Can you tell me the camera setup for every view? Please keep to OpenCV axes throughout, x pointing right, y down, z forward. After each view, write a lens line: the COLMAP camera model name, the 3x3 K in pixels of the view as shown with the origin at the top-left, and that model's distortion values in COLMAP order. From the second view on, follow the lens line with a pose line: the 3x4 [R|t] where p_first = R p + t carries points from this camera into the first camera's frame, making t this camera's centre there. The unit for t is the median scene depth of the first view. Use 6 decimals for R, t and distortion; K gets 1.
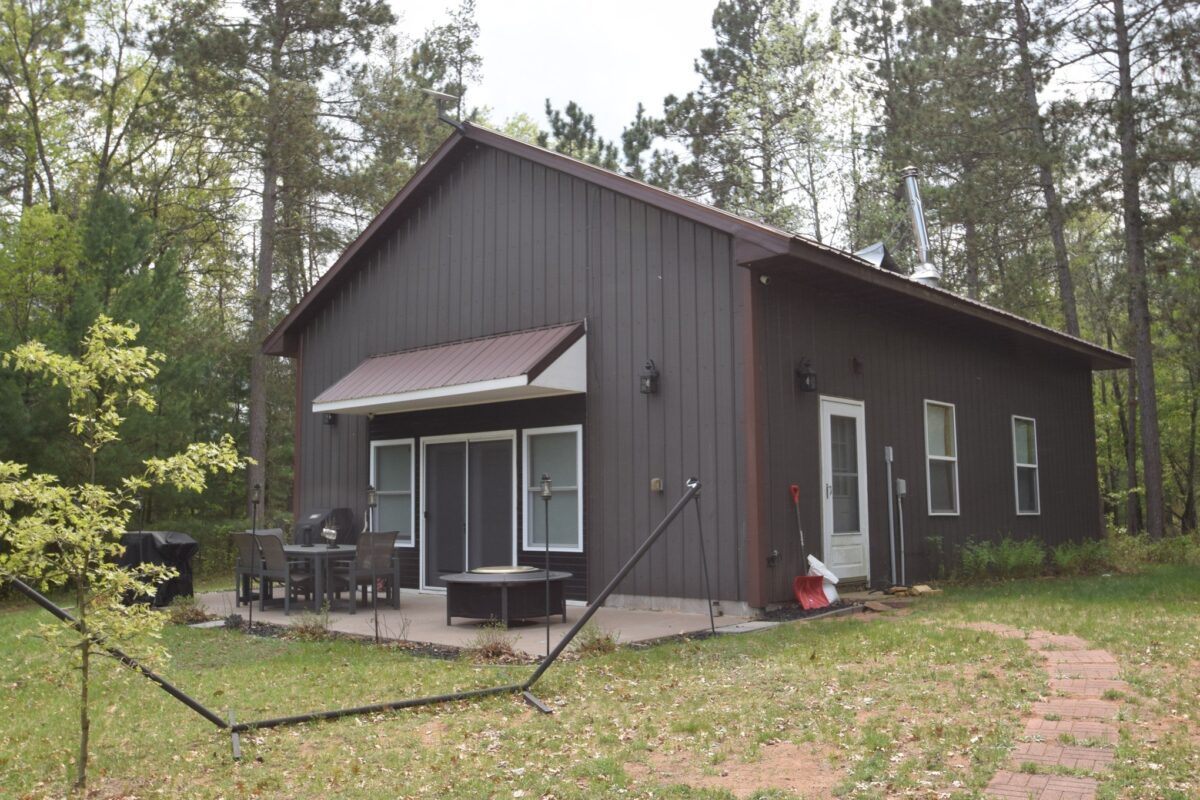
lens RADIAL K [[1040.2, 0, 604.2], [0, 1040.2, 401.0], [0, 0, 1]] dist [-0.022787, 0.077543]
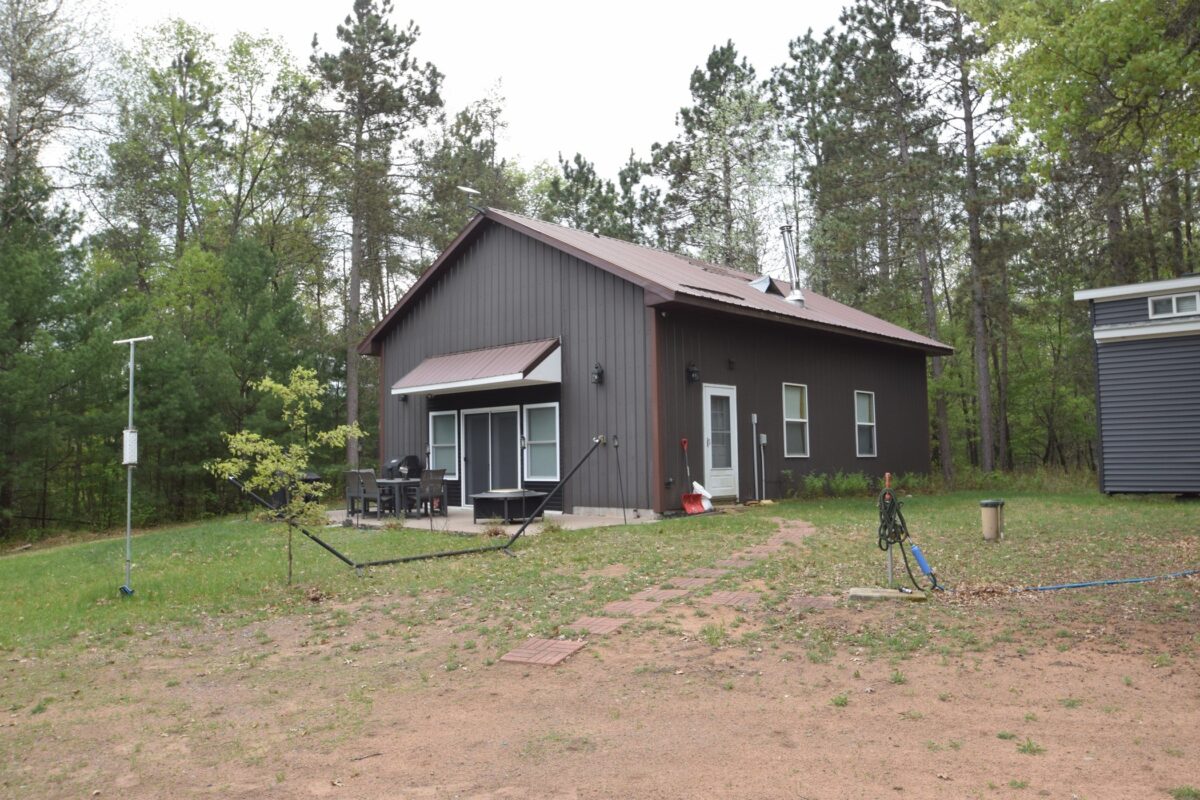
lens RADIAL K [[873.9, 0, 606.2], [0, 873.9, 397.5], [0, 0, 1]] dist [0.029077, -0.007133]
pose [[0.999473, -0.010096, -0.030852, 0.084640], [0.011210, 0.999283, 0.036177, -0.029662], [0.030465, -0.036504, 0.998869, -0.314700]]
